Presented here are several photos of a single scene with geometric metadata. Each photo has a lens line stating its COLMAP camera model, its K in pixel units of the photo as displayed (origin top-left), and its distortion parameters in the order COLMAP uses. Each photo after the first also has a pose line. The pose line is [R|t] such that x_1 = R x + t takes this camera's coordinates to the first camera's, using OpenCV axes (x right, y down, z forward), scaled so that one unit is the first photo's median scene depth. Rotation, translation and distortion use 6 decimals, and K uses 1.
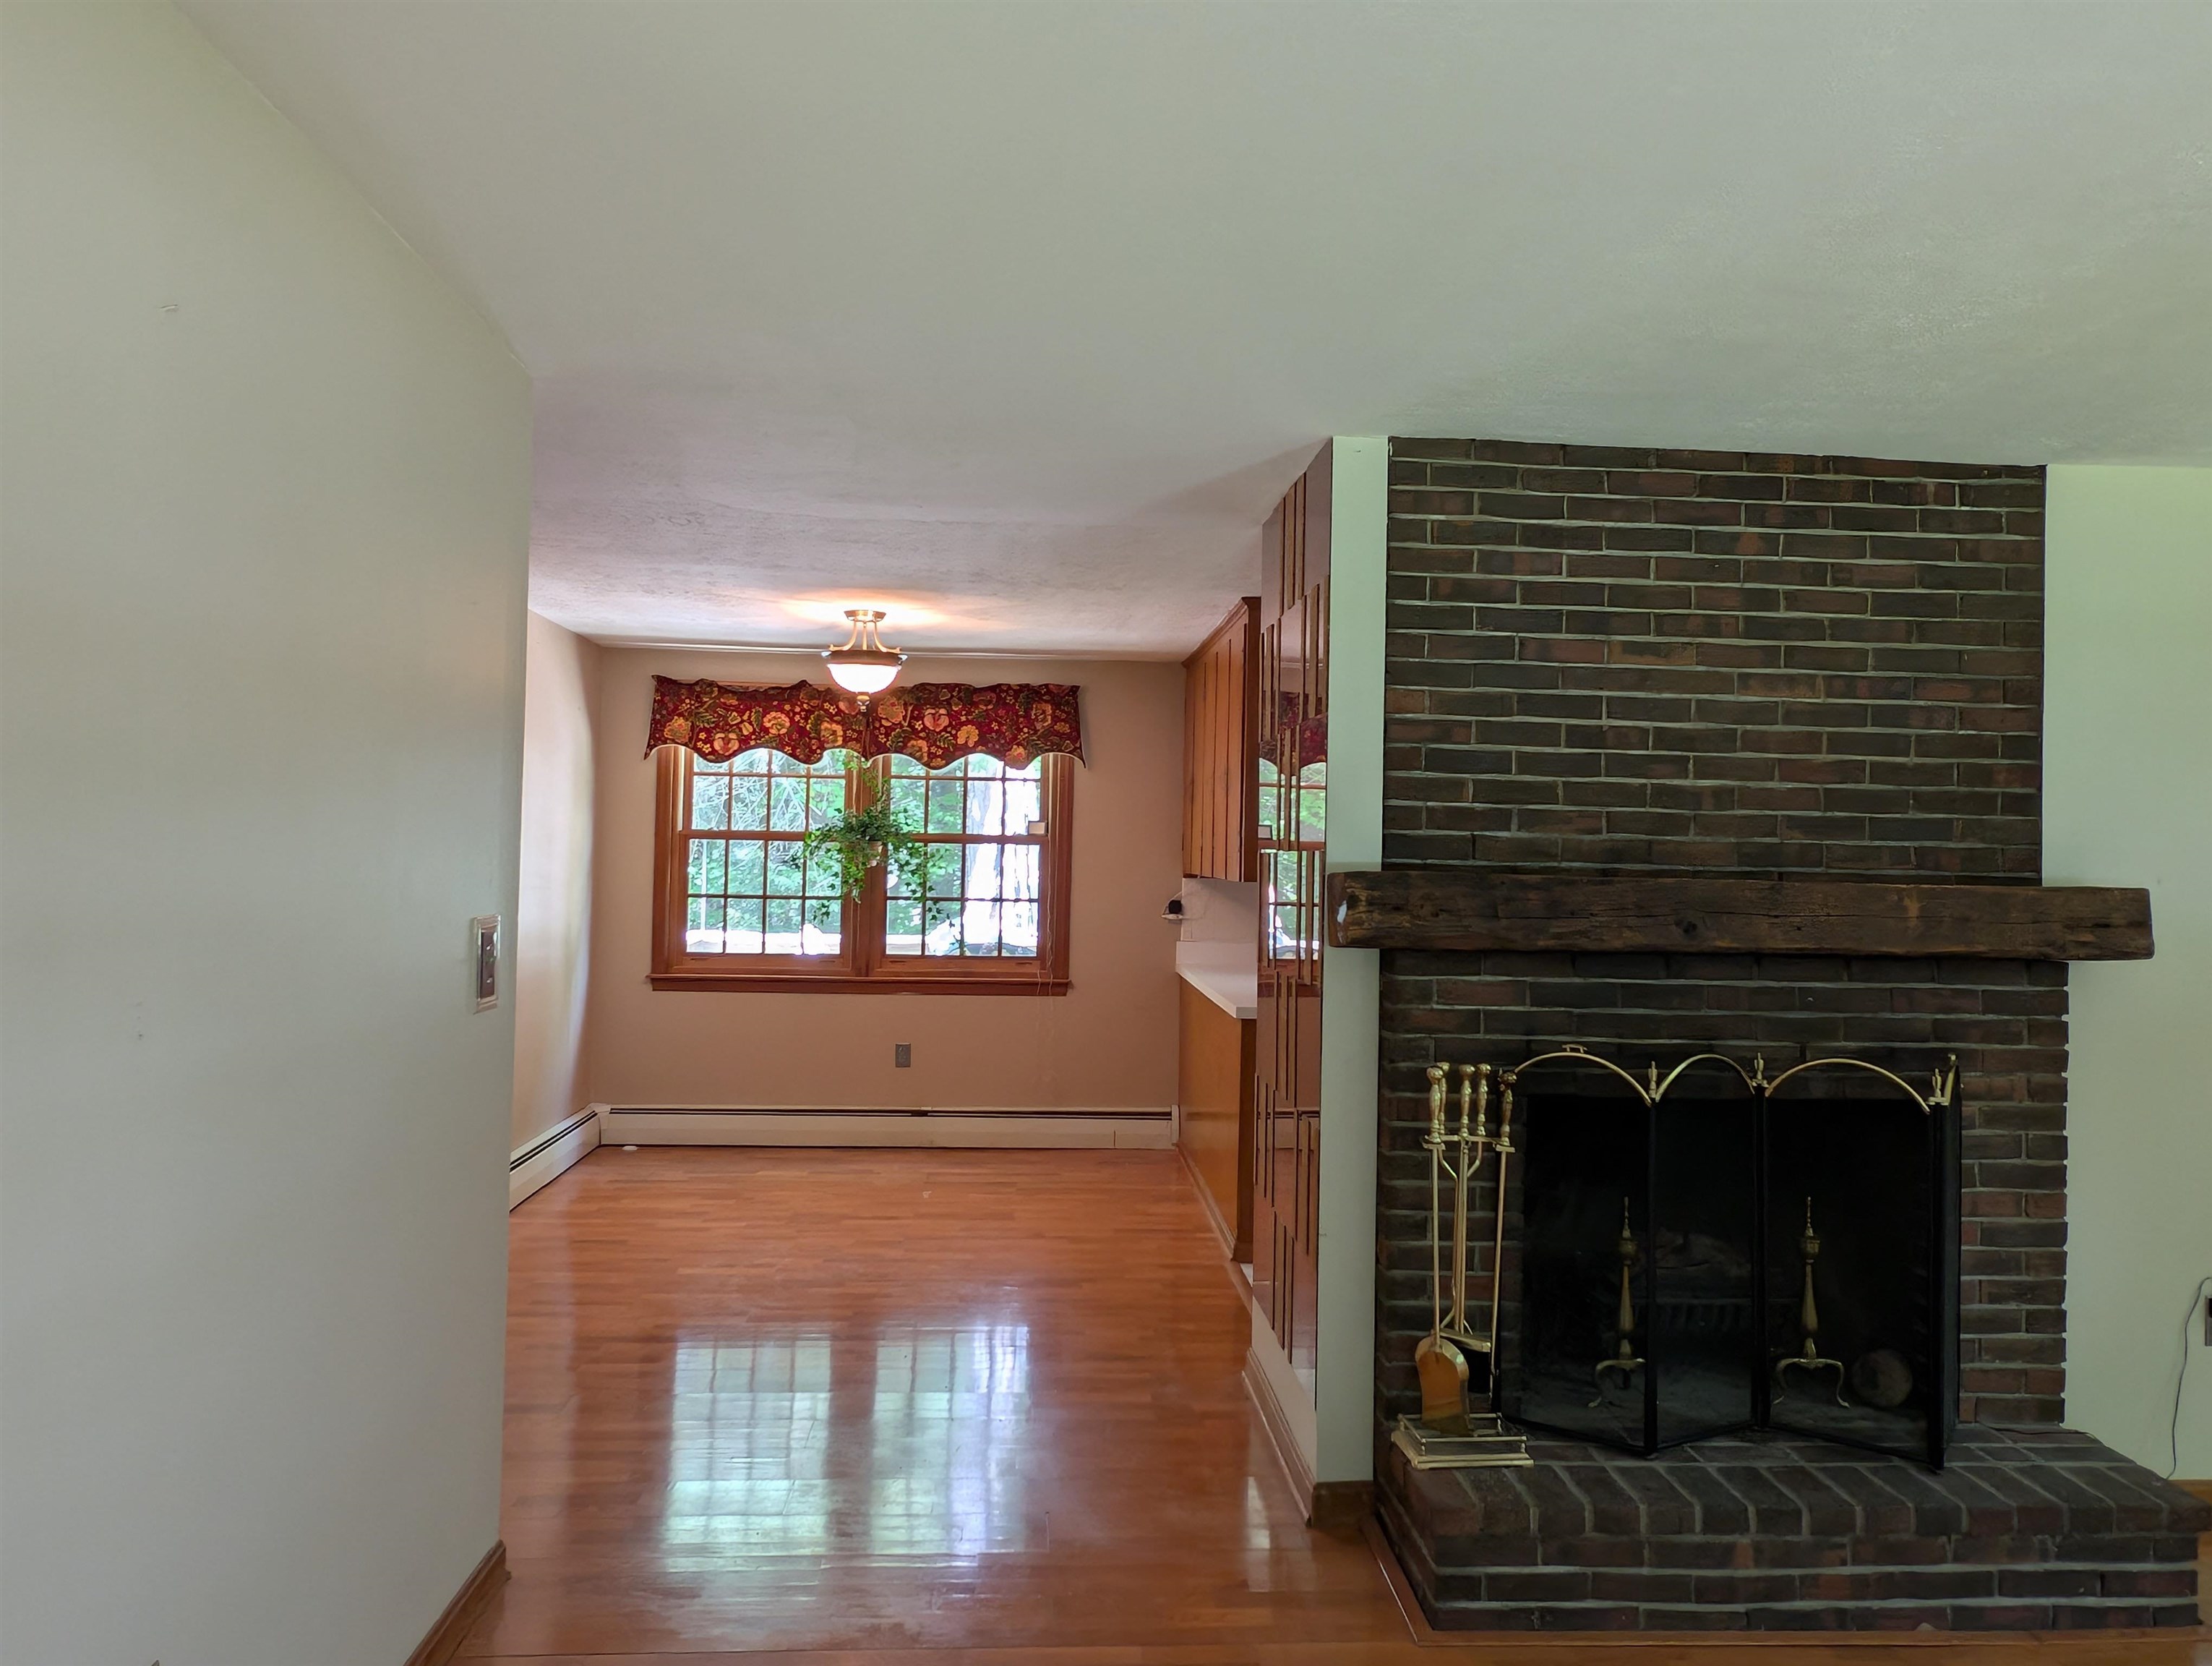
lens RADIAL K [[1560.9, 0, 1109.0], [0, 1560.9, 818.7], [0, 0, 1]] dist [0.020797, -0.002639]
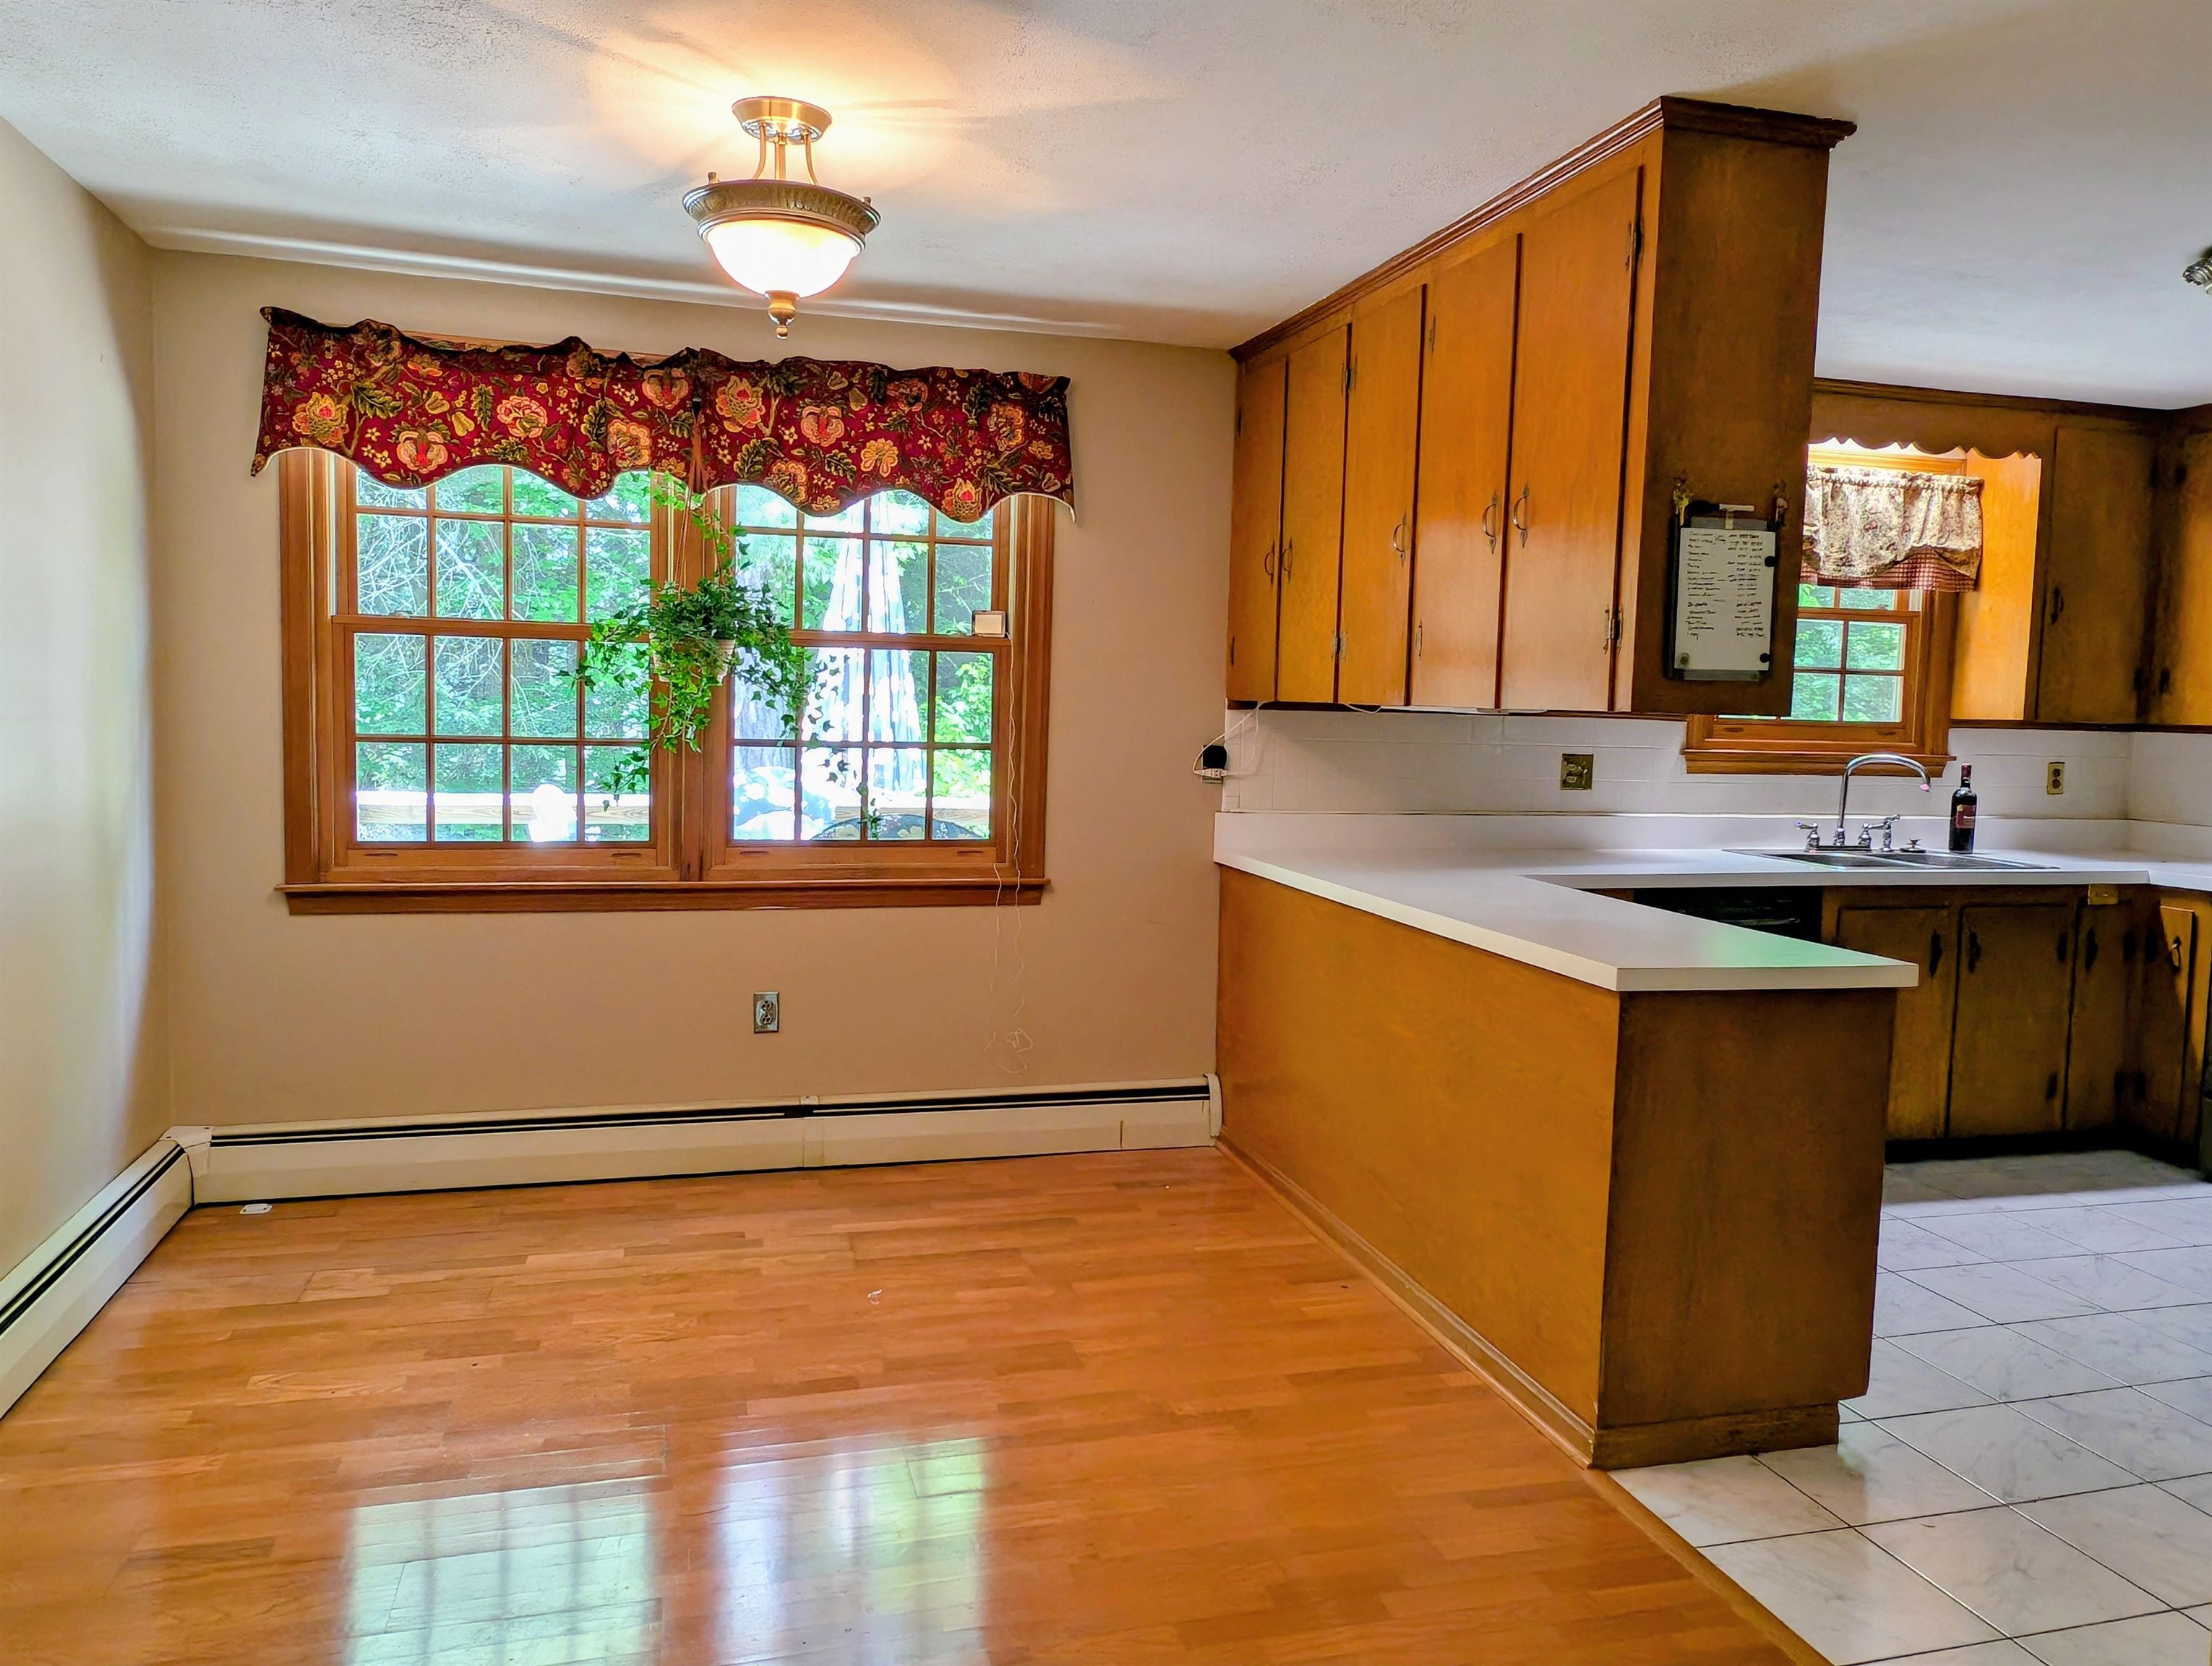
lens RADIAL K [[1560.9, 0, 1122.3], [0, 1560.9, 815.9], [0, 0, 1]] dist [0.020797, -0.002639]
pose [[0.975414, -0.010385, 0.220136, -0.130740], [-0.011696, 0.995042, 0.098767, 0.019595], [-0.220070, -0.098913, 0.970456, 0.415974]]
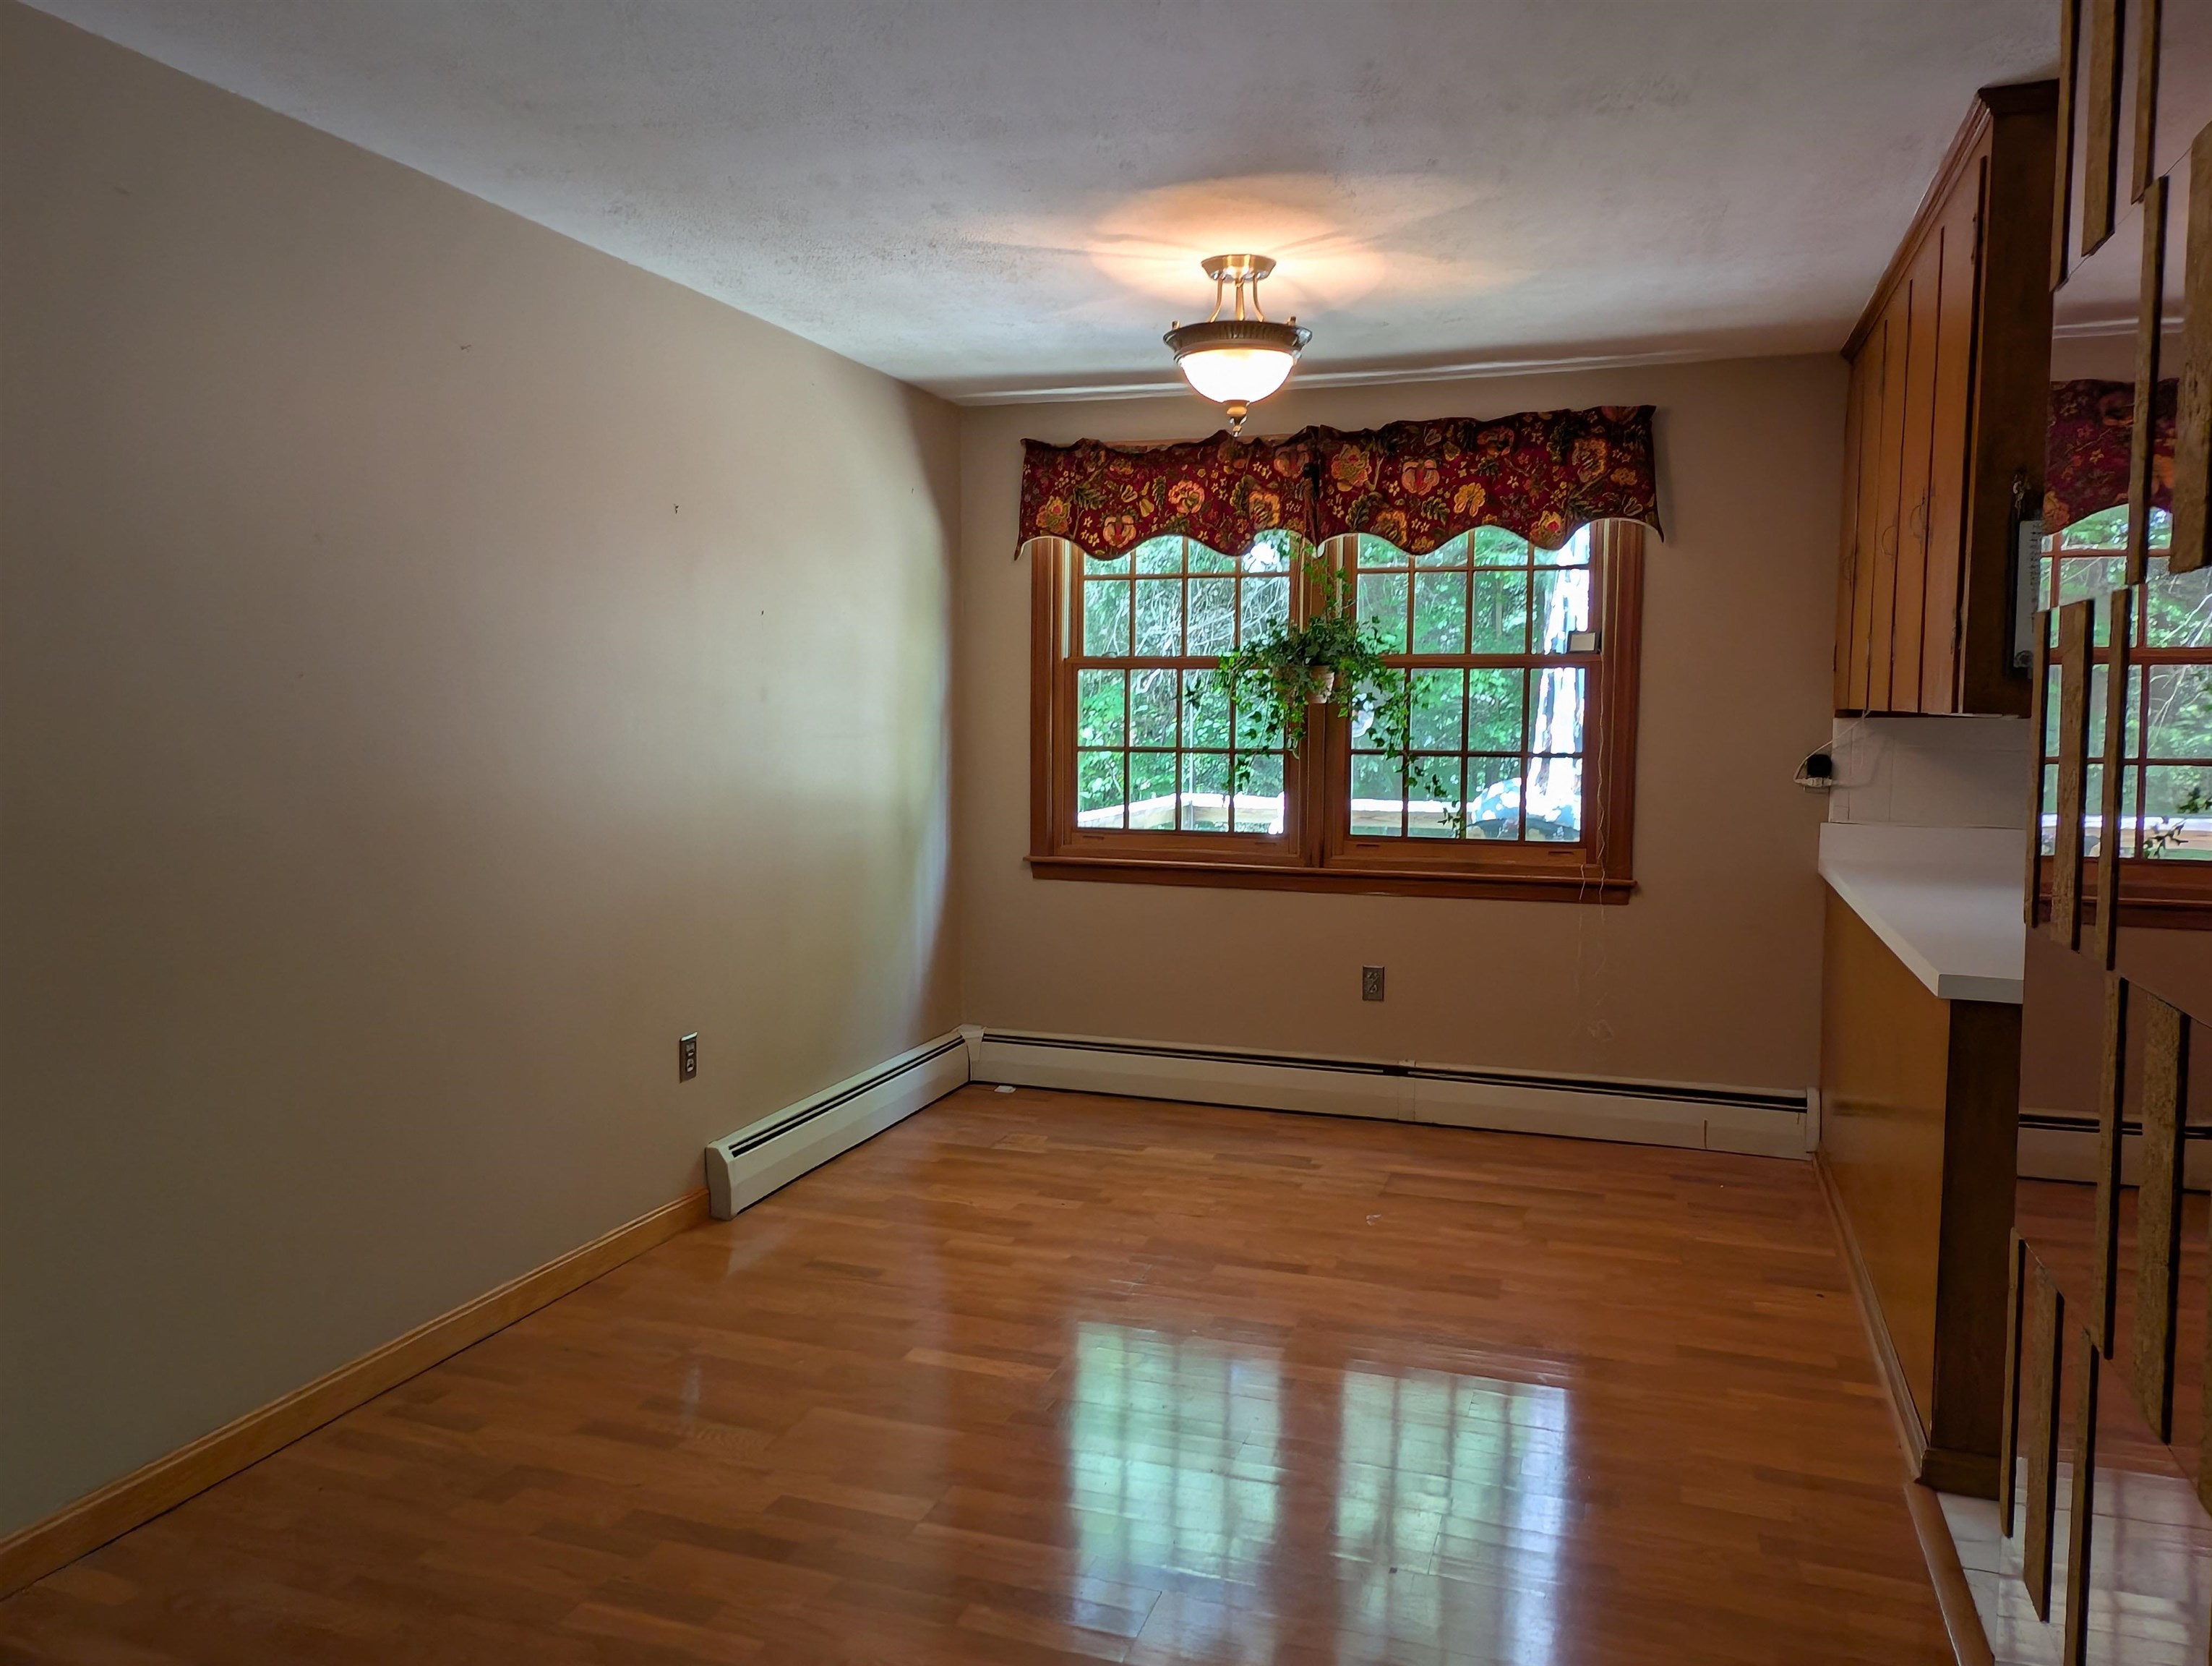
lens RADIAL K [[1560.9, 0, 1124.7], [0, 1560.9, 814.0], [0, 0, 1]] dist [0.020797, -0.002639]
pose [[0.926445, 0.014055, -0.376168, 0.022192], [0.019272, 0.996221, 0.084687, 0.018705], [0.375937, -0.085708, 0.922673, 0.341981]]
